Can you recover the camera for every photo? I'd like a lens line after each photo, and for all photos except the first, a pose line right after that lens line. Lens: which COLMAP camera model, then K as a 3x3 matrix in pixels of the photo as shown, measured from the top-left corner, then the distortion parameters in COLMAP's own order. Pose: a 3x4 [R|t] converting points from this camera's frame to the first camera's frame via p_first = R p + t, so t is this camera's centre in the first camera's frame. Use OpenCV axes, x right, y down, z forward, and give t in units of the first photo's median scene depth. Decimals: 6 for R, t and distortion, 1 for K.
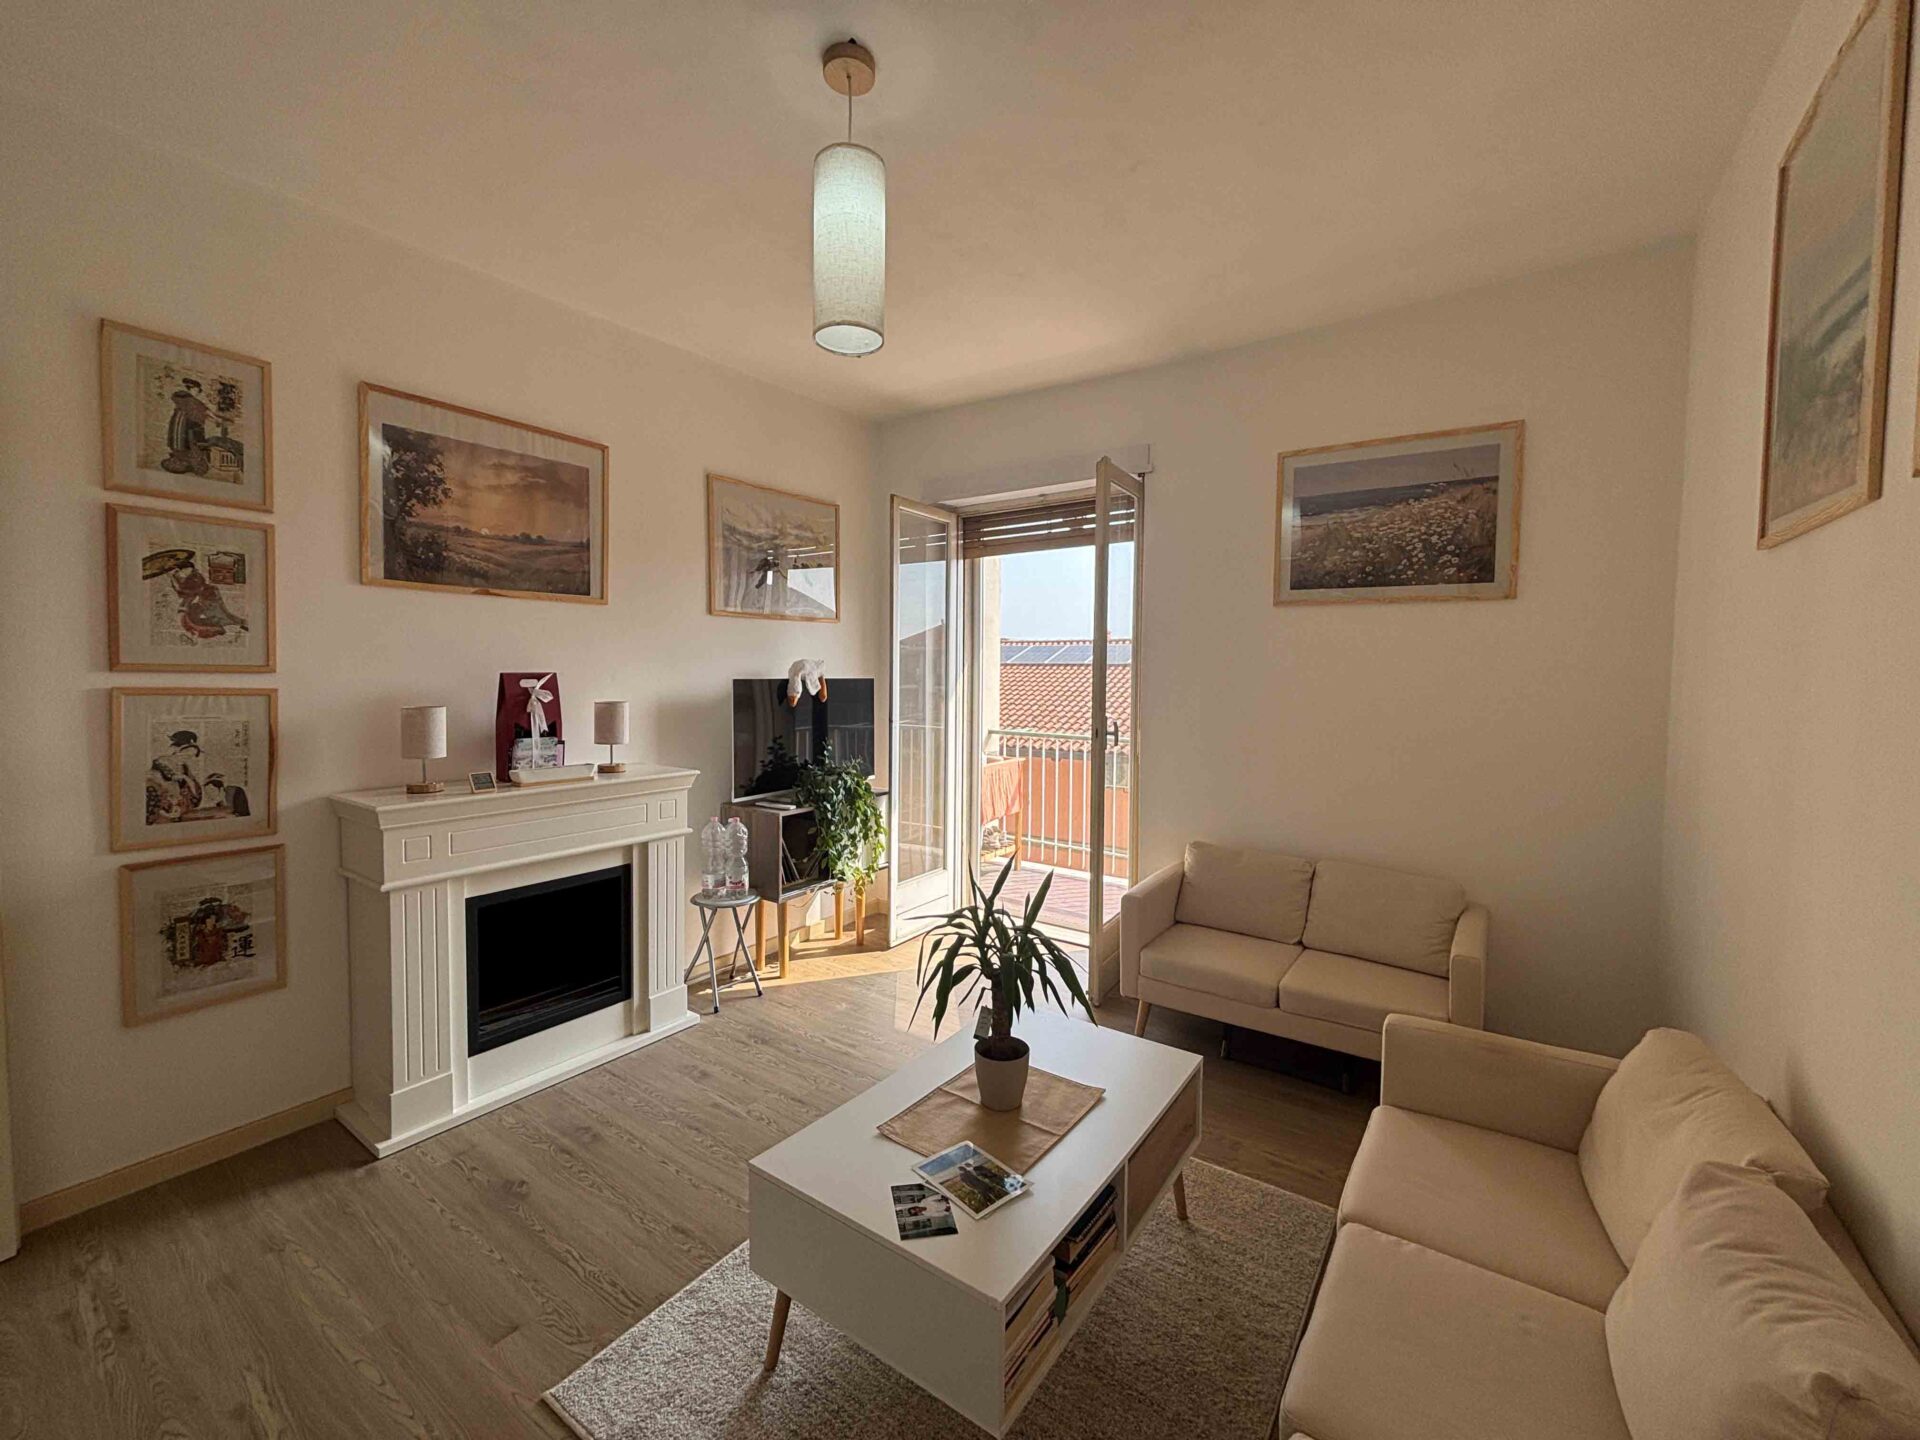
lens RADIAL K [[811.7, 0, 953.2], [0, 811.7, 698.2], [0, 0, 1]] dist [0.001316, 0.000331]
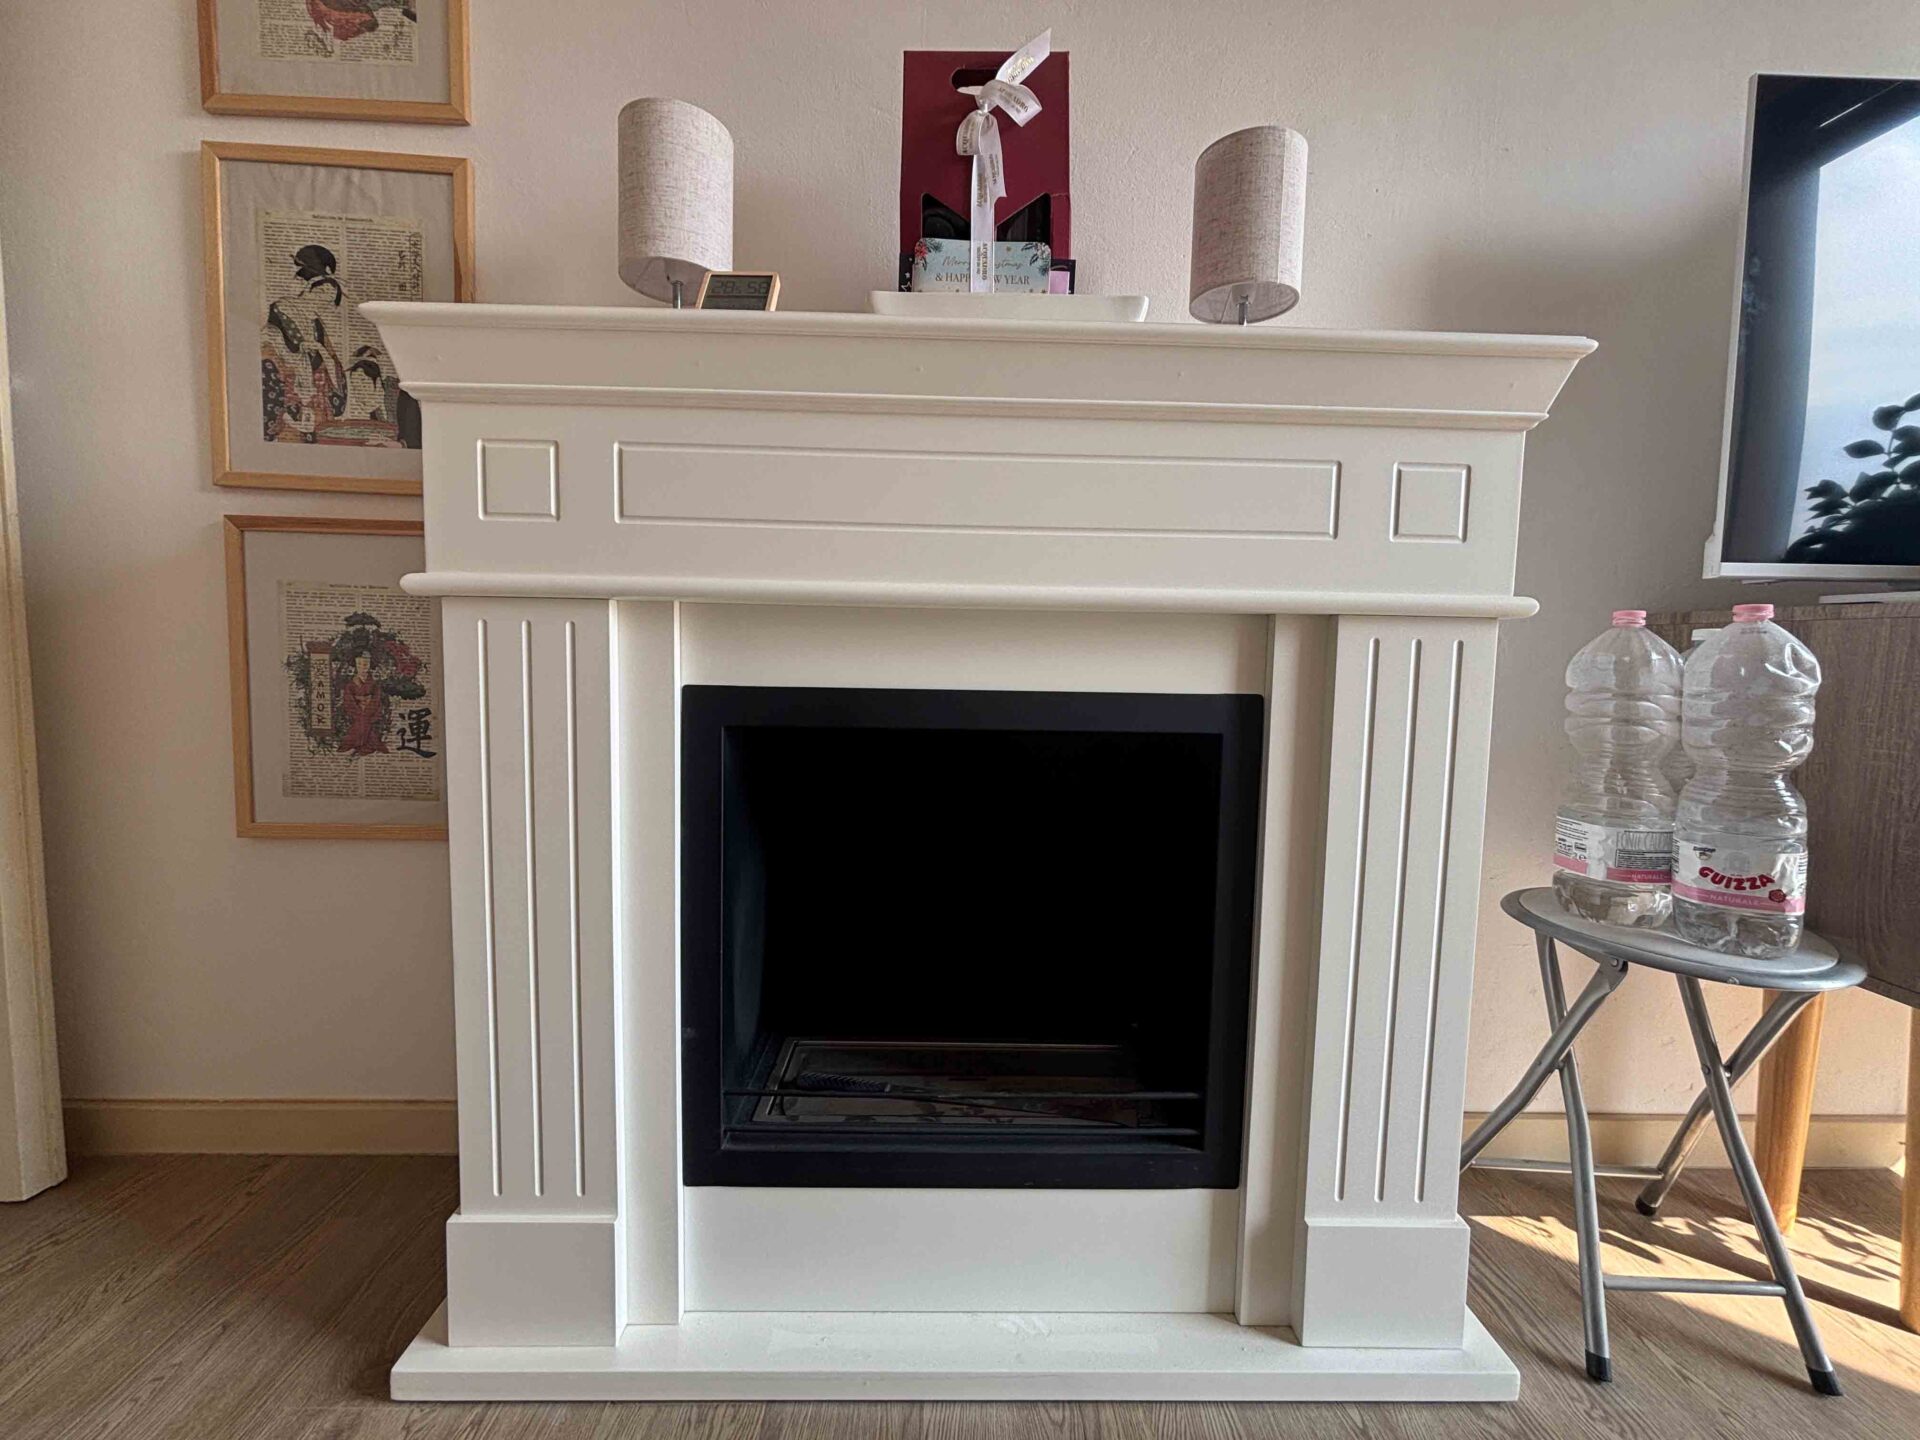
lens RADIAL K [[762.2, 0, 964.2], [0, 762.2, 705.6], [0, 0, 1]] dist [0.010593, -0.004365]
pose [[0.608026, 0.053506, -0.792112, -0.270358], [-0.052934, 0.998238, 0.026797, 0.215306], [0.792150, 0.025637, 0.609787, 0.806577]]
